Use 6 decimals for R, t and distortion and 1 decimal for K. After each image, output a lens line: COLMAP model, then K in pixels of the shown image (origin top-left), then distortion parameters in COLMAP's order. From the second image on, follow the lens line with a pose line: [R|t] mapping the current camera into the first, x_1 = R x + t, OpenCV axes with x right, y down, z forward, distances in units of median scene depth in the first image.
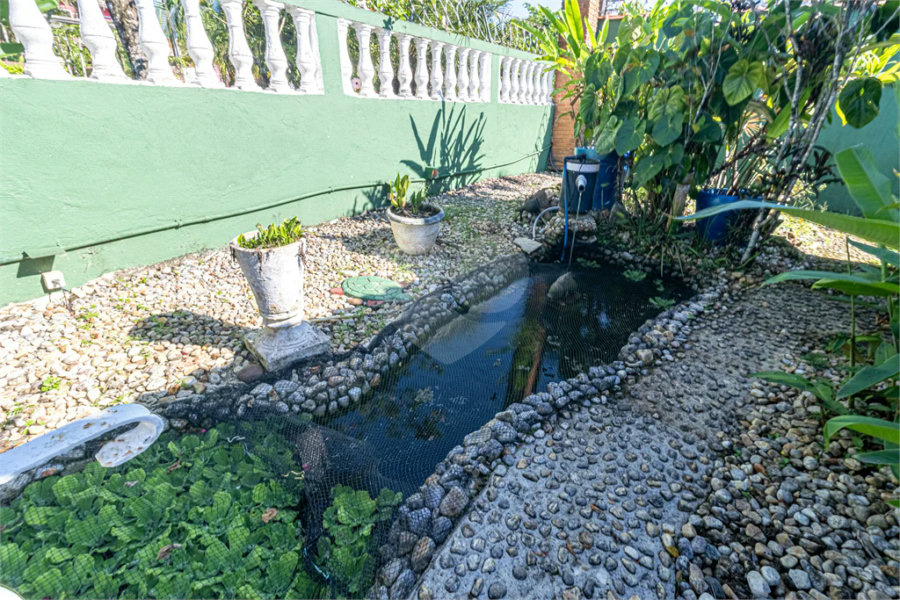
lens RADIAL K [[407.2, 0, 450.0], [0, 407.2, 300.0], [0, 0, 1]] dist [-0.018372, 0.000122]
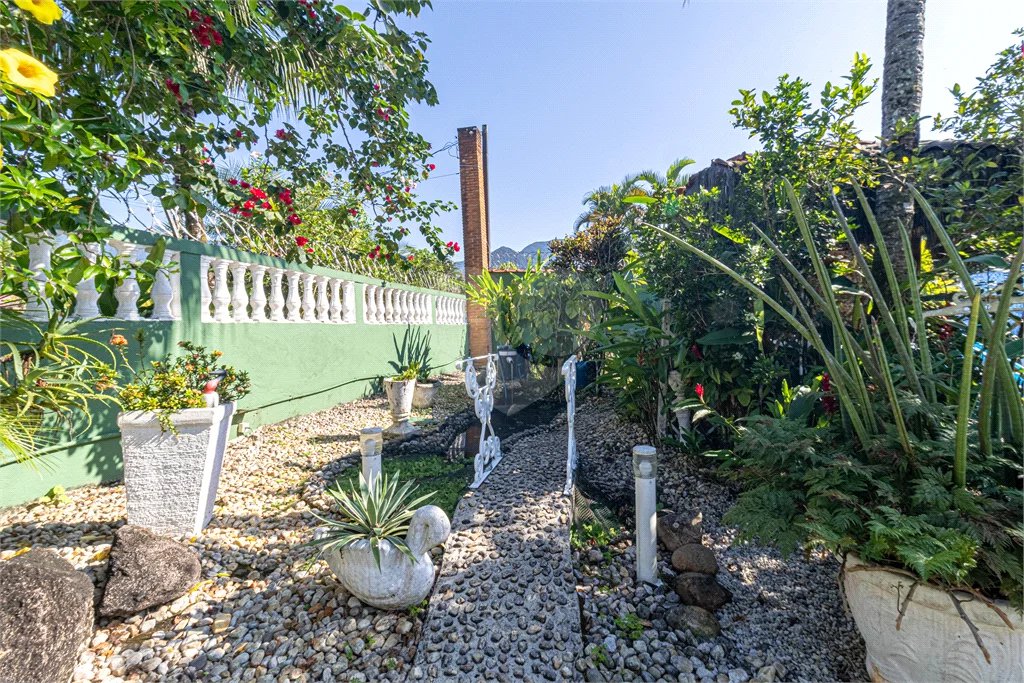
lens RADIAL K [[466.9, 0, 512.0], [0, 466.9, 341.5], [0, 0, 1]] dist [0.000252, -0.000136]
pose [[0.925754, -0.051556, 0.374595, -0.307939], [0.197252, 0.911033, -0.362092, 0.268248], [-0.322601, 0.409098, 0.853562, -0.569275]]
